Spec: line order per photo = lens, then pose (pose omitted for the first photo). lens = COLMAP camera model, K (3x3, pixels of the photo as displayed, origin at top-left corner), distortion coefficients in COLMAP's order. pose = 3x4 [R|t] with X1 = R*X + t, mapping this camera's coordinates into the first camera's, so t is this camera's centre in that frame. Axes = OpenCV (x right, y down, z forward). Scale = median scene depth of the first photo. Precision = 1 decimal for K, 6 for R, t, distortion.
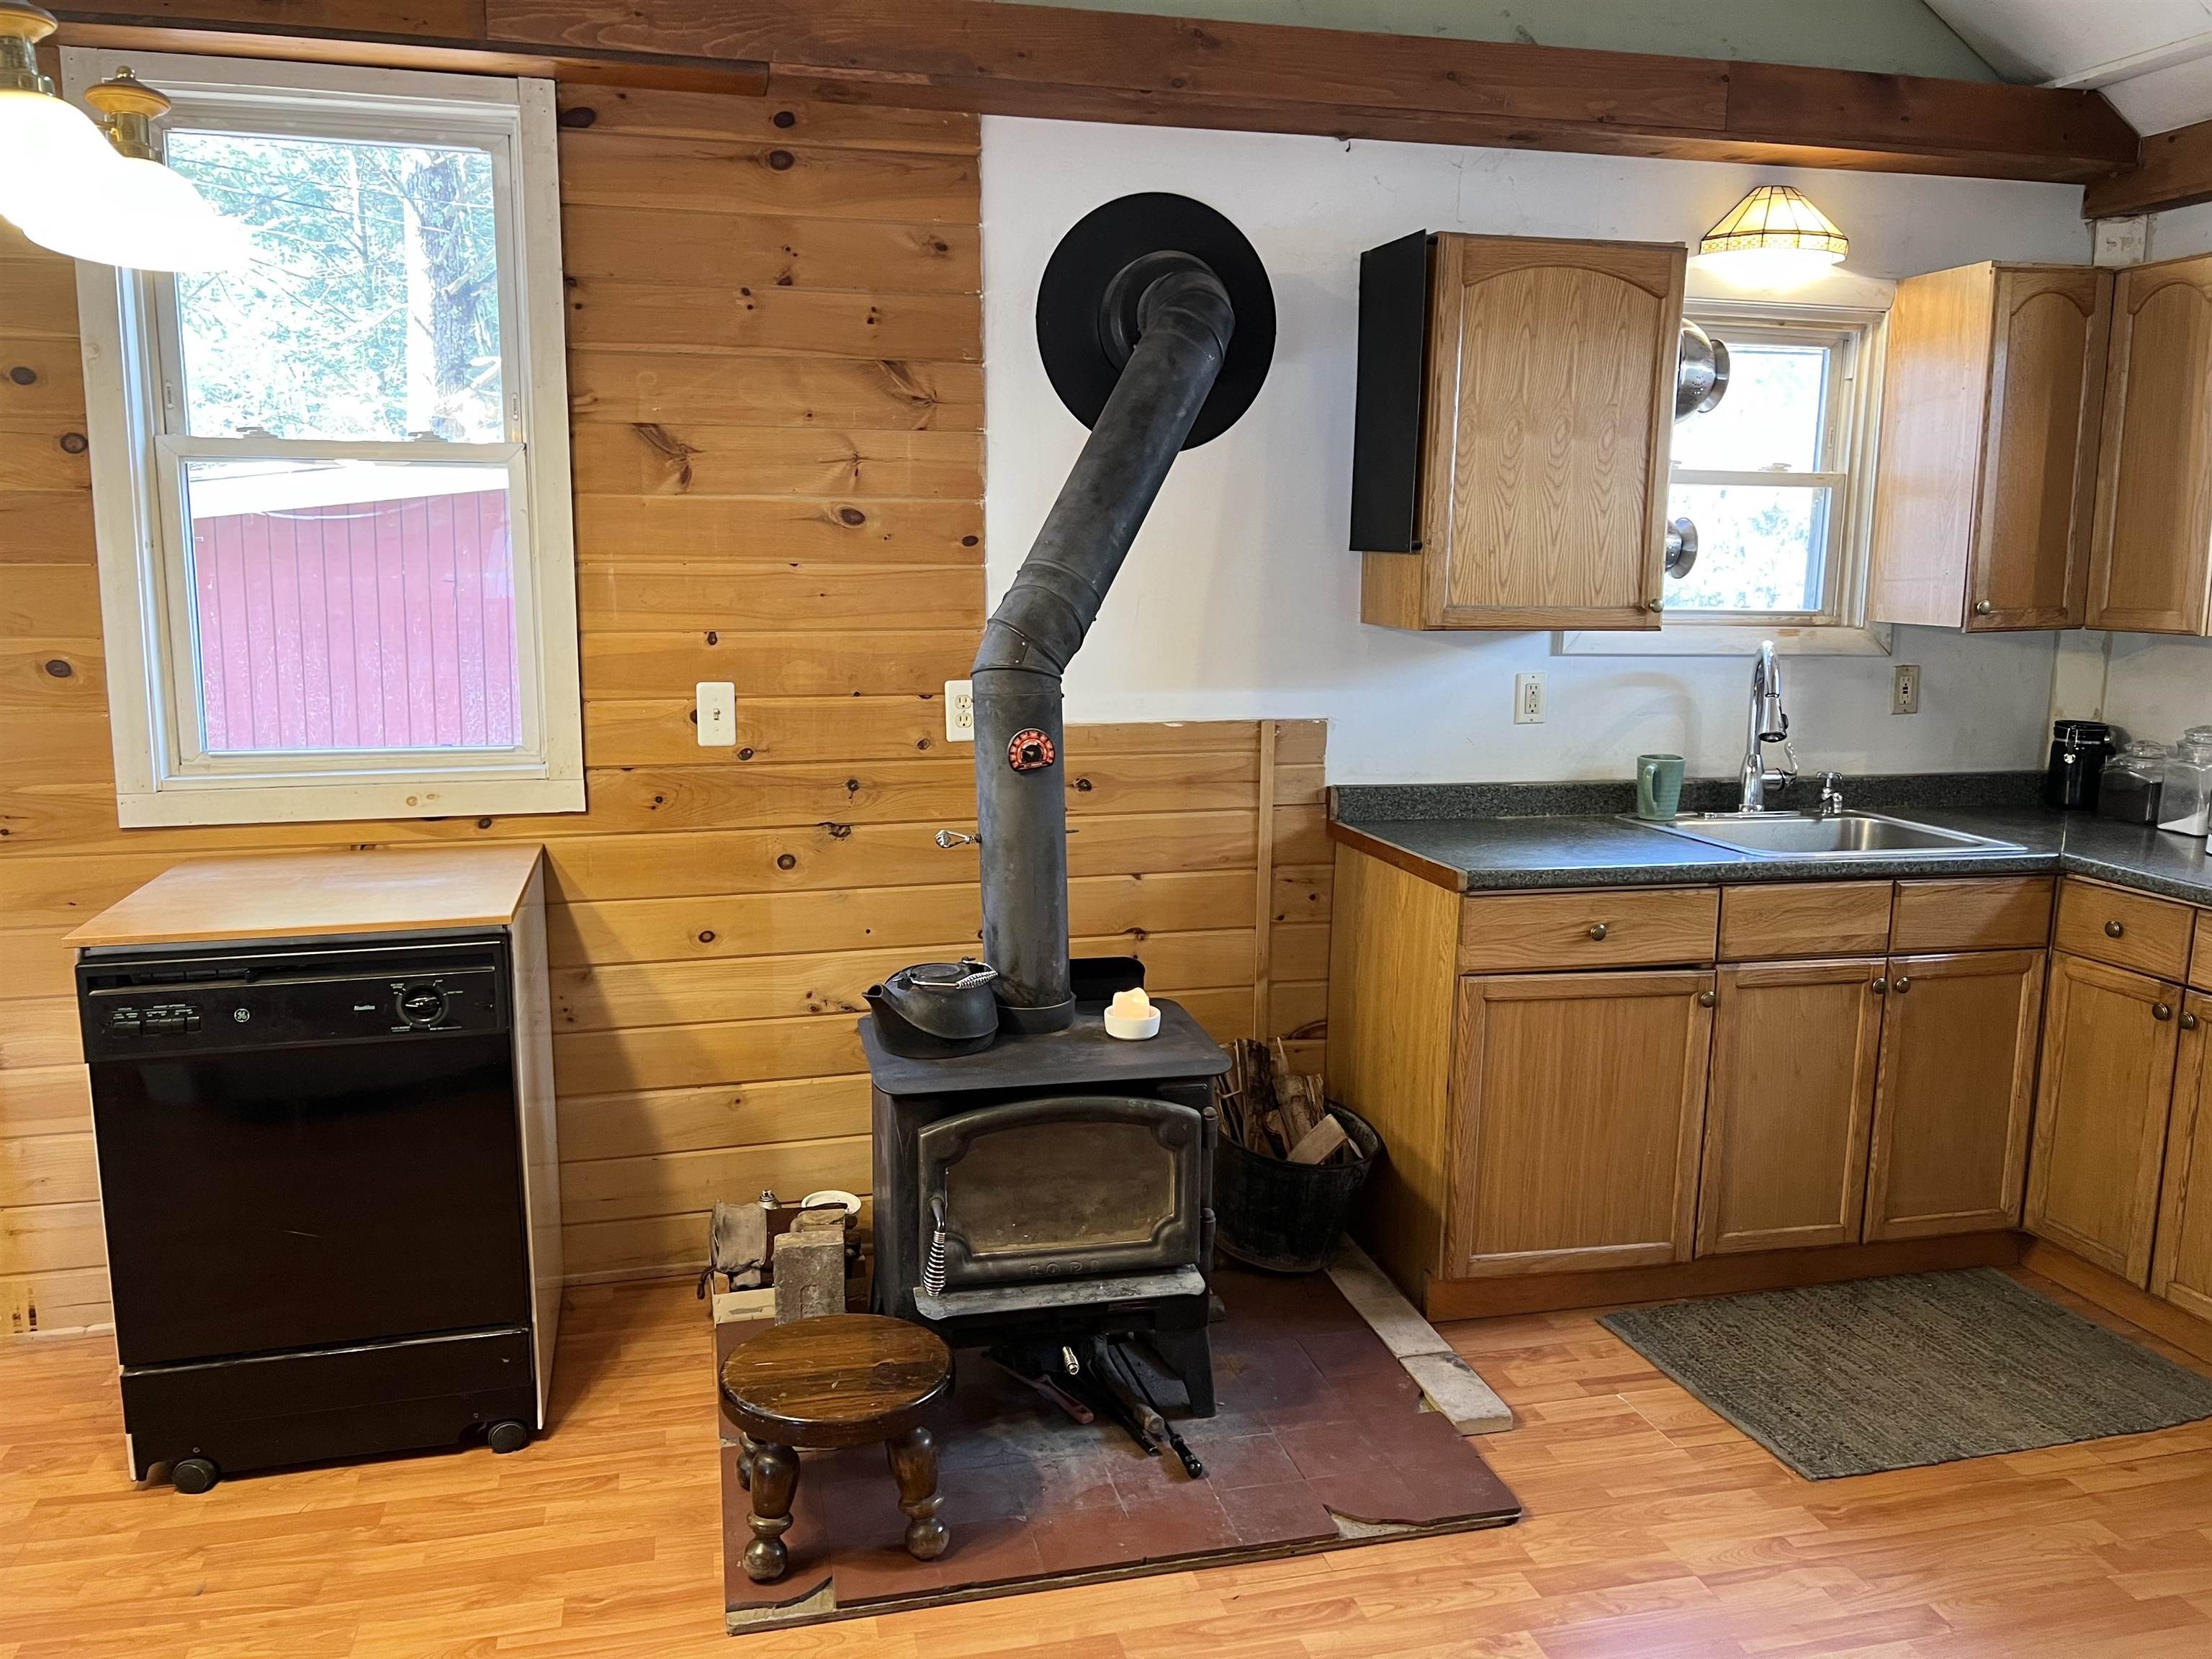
lens RADIAL K [[1655.5, 0, 1092.0], [0, 1655.5, 819.0], [0, 0, 1]] dist [0.055218, -0.065456]
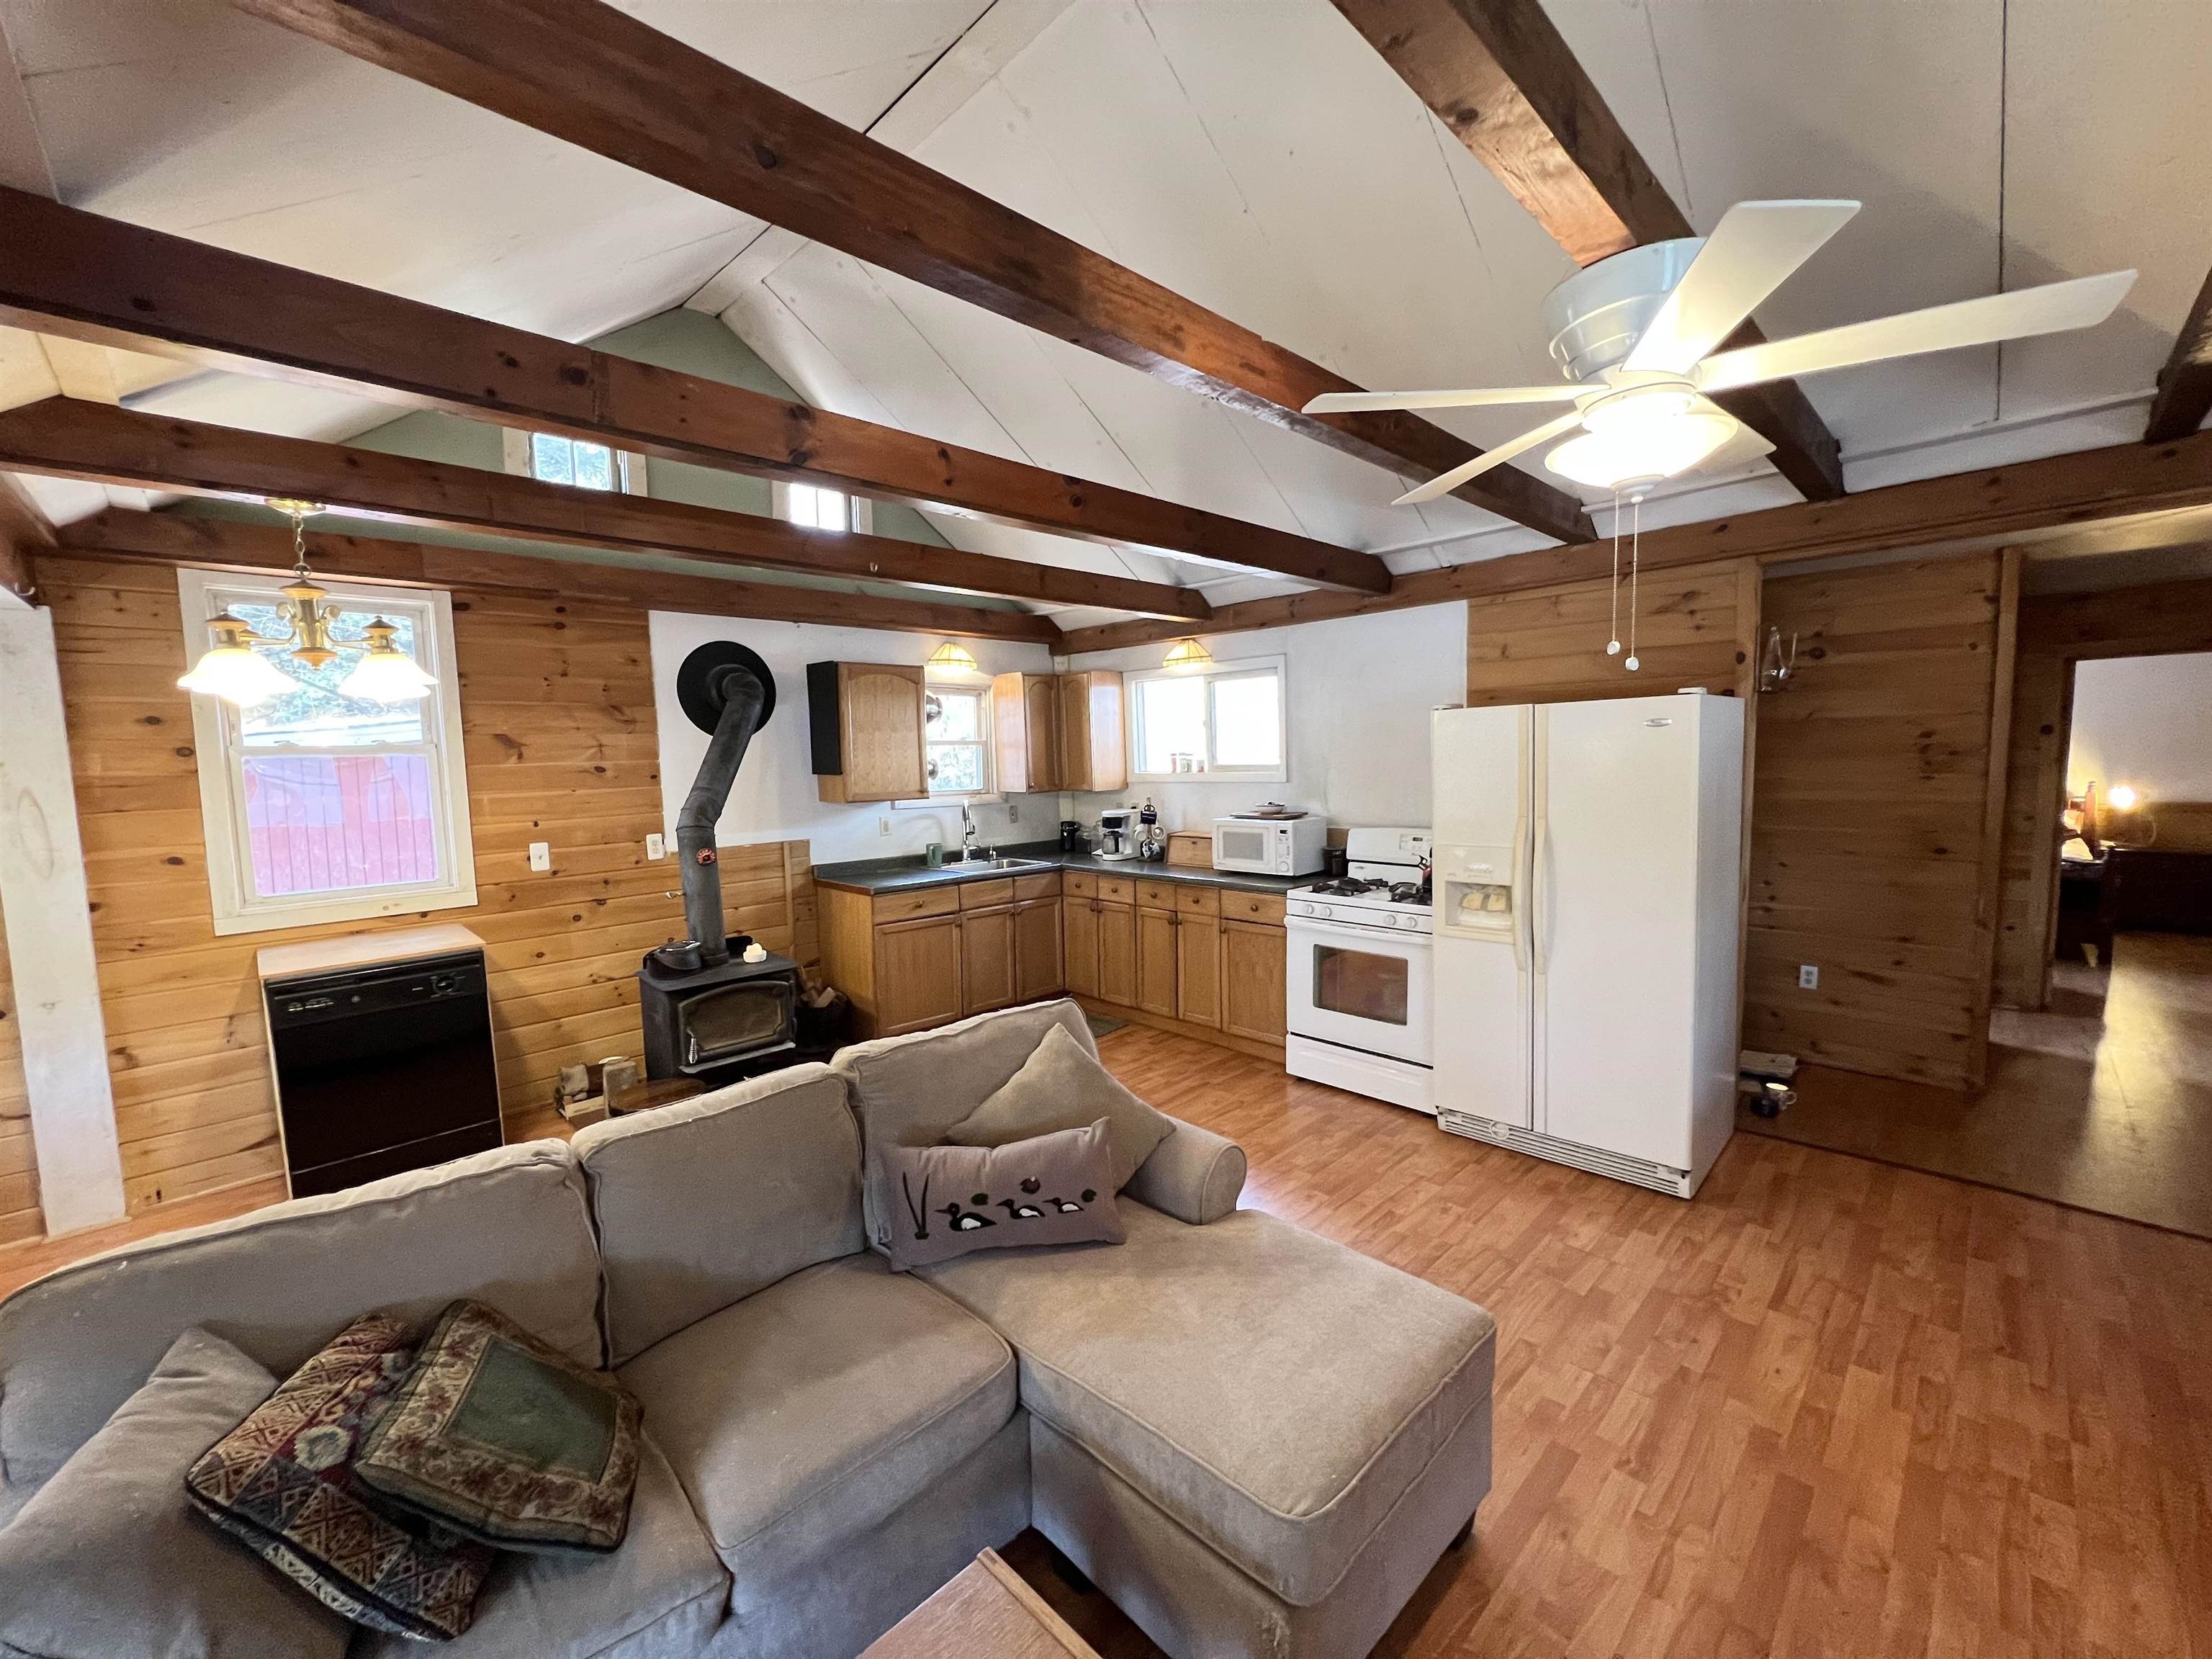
lens RADIAL K [[880.5, 0, 1107.7], [0, 880.5, 833.0], [0, 0, 1]] dist [-0.003812, 0.000826]
pose [[0.859524, -0.074263, 0.505671, -0.165473], [0.110789, 0.992935, -0.042493, 0.043681], [-0.498943, 0.092547, 0.861679, -0.451302]]
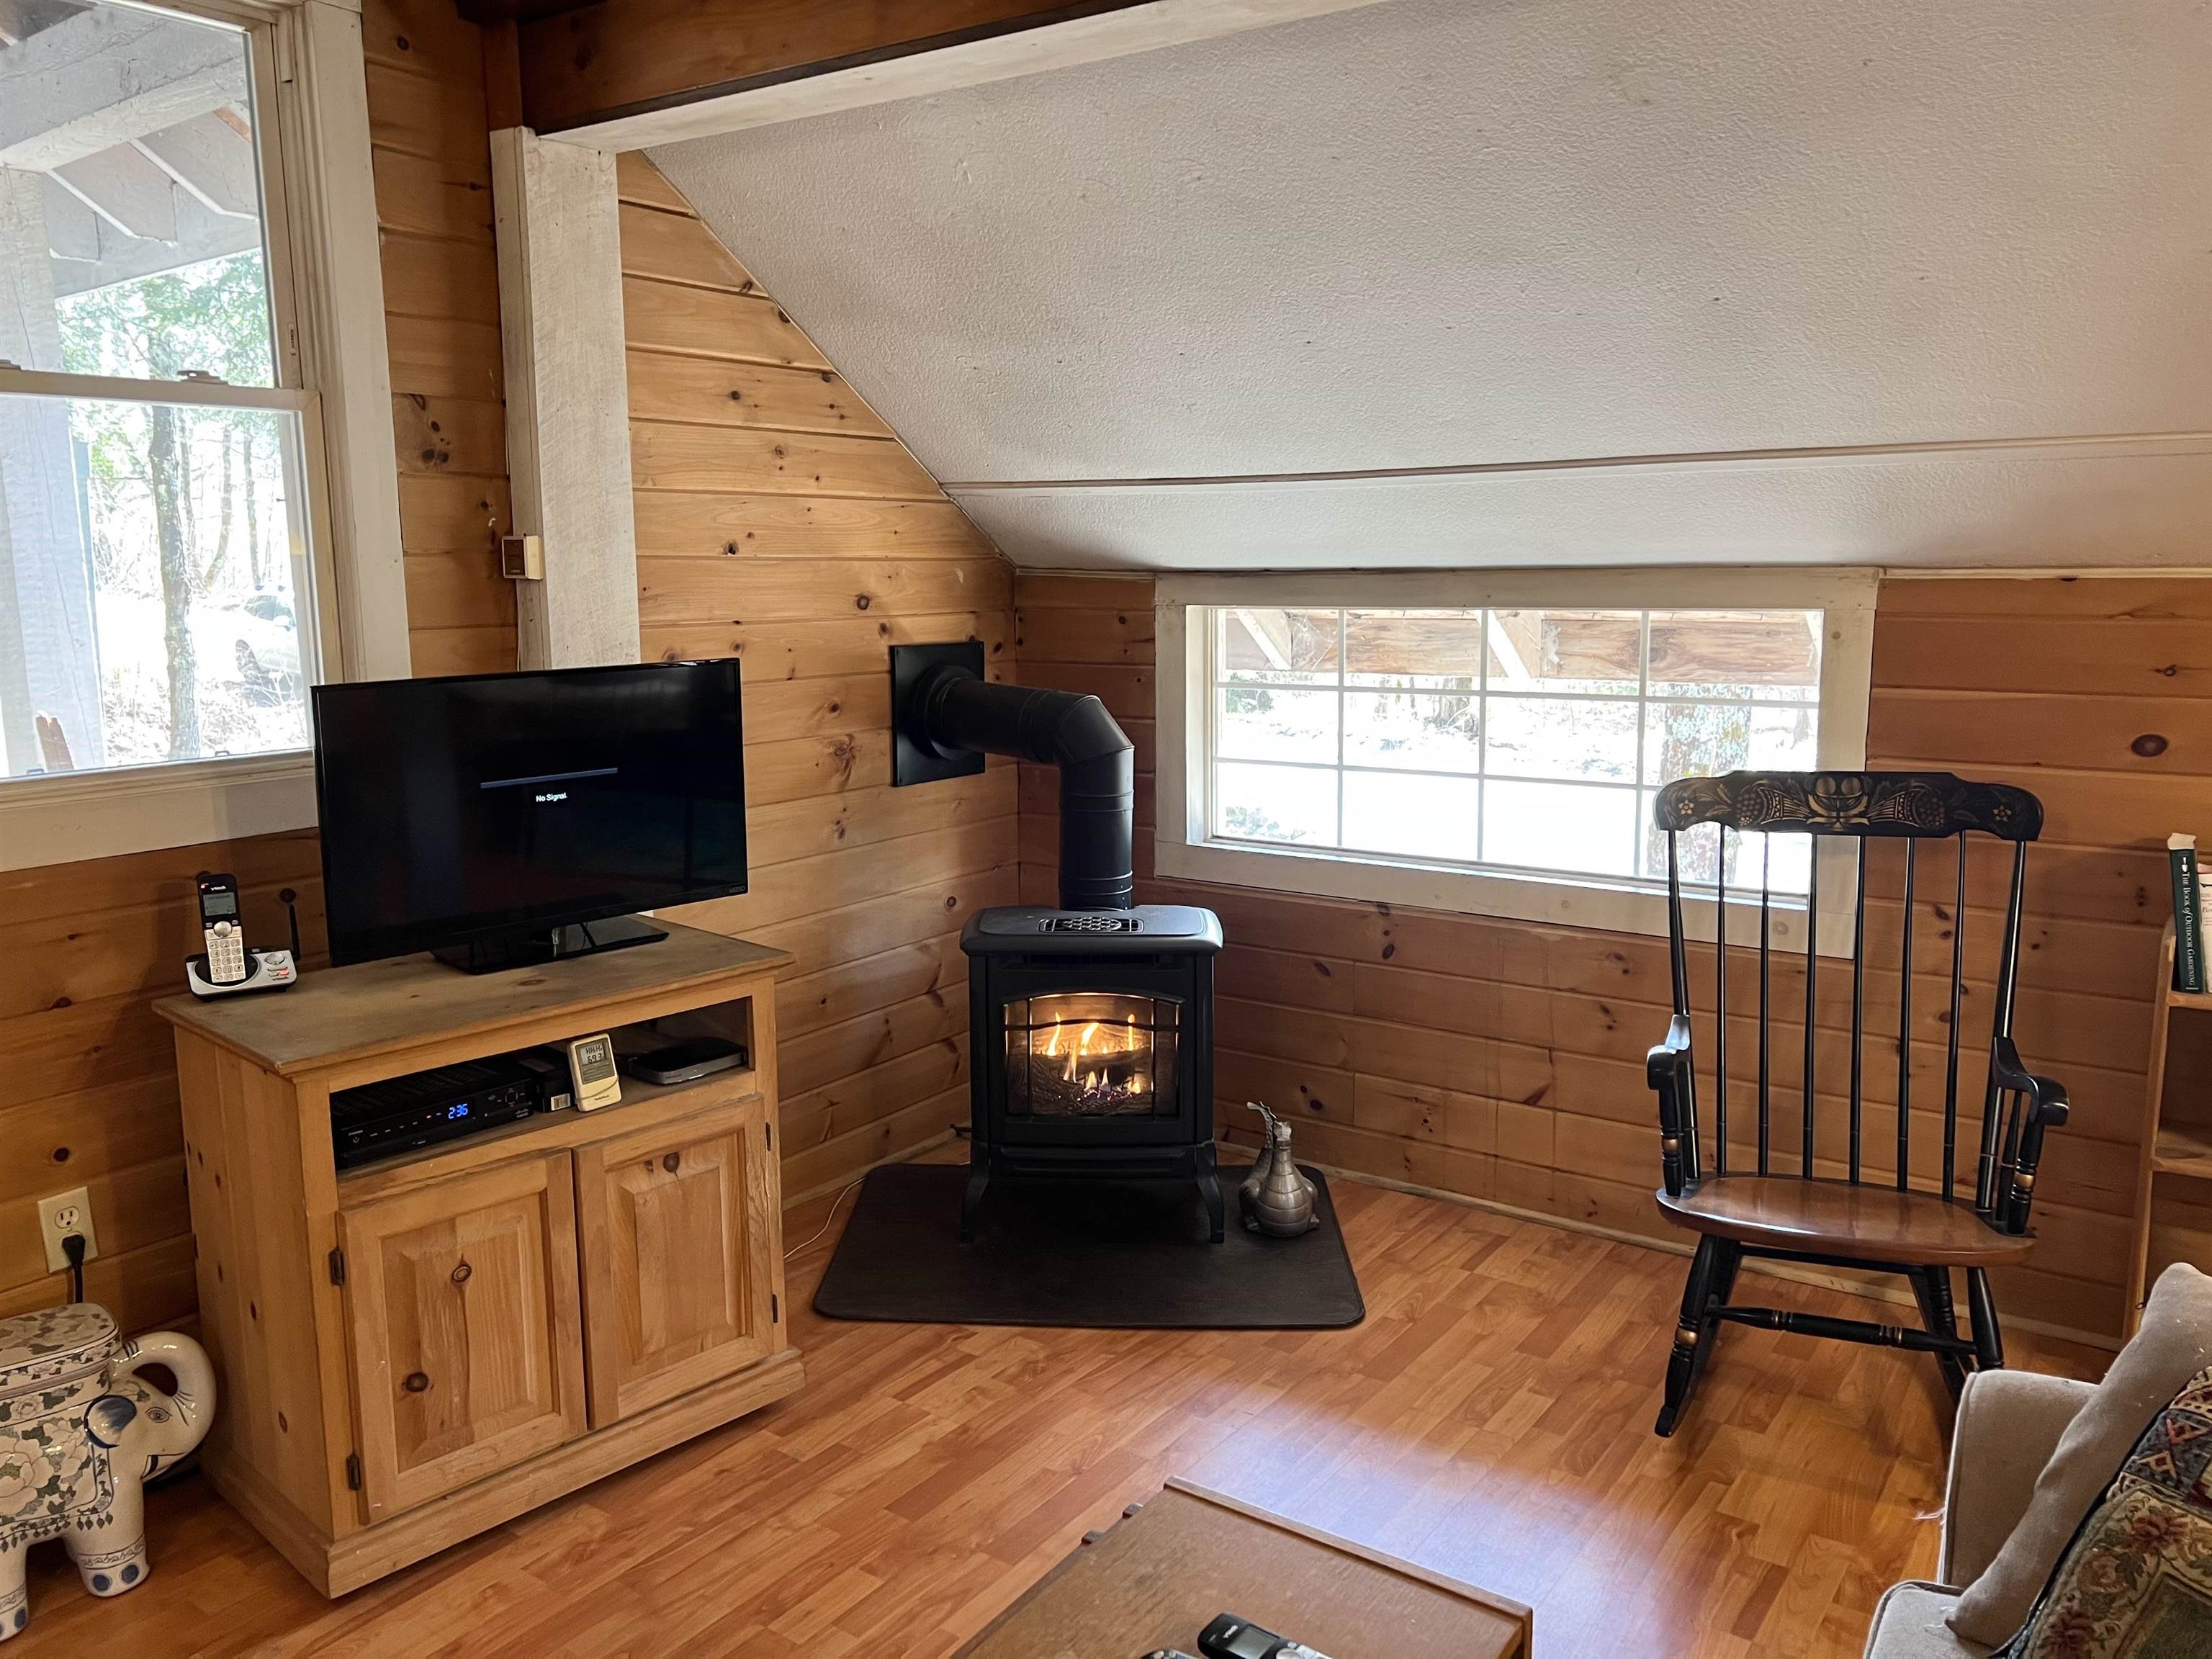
lens RADIAL K [[1655.5, 0, 1090.9], [0, 1655.5, 818.5], [0, 0, 1]] dist [0.055218, -0.065456]
pose [[-0.761378, 0.103289, -0.640028, 0.162453], [-0.094851, 0.958856, 0.267578, 0.009438], [0.641333, 0.264435, -0.720255, 0.096182]]
